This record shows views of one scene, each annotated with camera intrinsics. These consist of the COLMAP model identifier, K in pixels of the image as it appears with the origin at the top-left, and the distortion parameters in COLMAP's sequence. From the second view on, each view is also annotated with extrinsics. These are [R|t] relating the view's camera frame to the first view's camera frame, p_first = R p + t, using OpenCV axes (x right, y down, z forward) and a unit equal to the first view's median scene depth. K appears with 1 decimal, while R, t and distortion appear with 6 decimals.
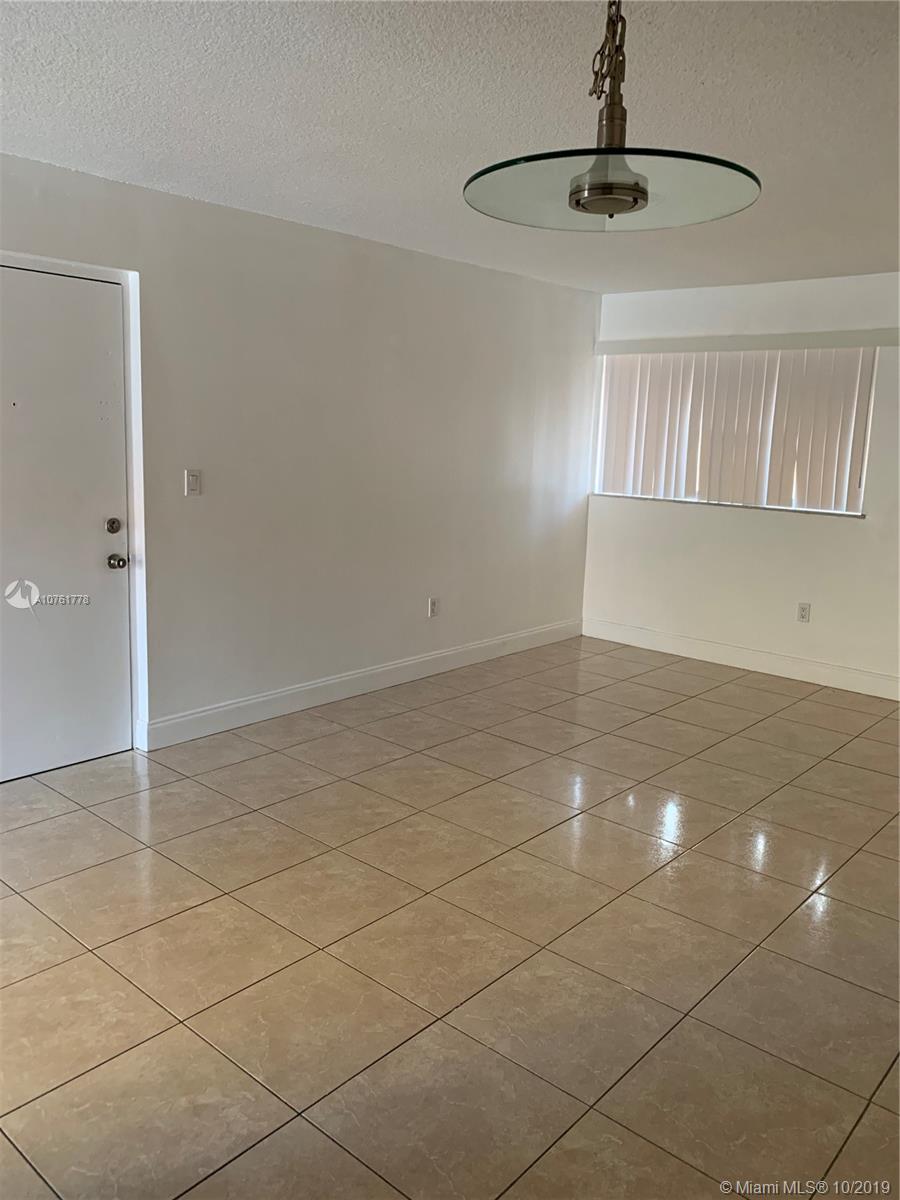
lens RADIAL K [[908.9, 0, 451.8], [0, 908.9, 579.5], [0, 0, 1]] dist [0.069938, -0.143986]
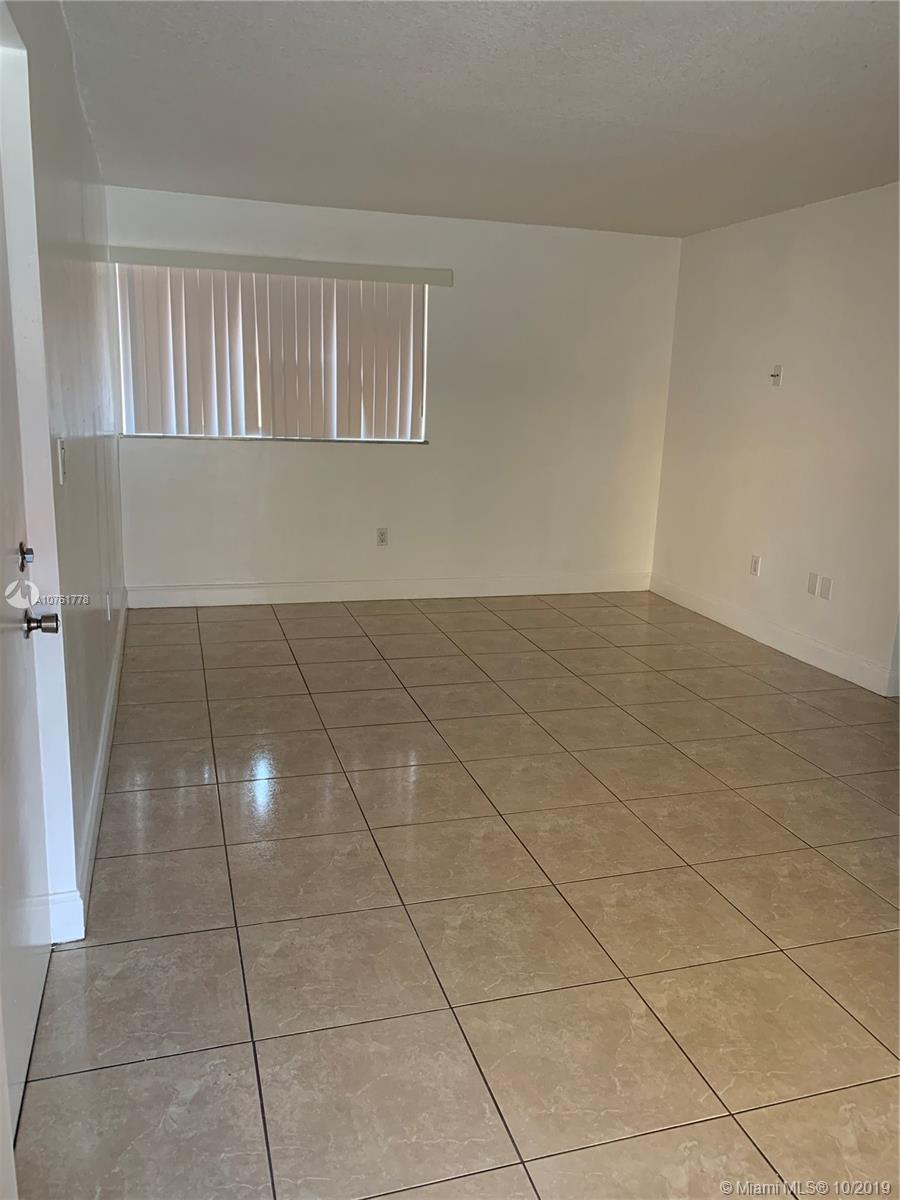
lens RADIAL K [[907.0, 0, 450.0], [0, 907.0, 600.0], [0, 0, 1]] dist [0.068000, -0.134896]
pose [[0.525641, -0.212225, 0.823810, -0.465371], [0.121092, 0.977188, 0.174473, -0.067353], [-0.842044, 0.008047, 0.539348, 0.360192]]
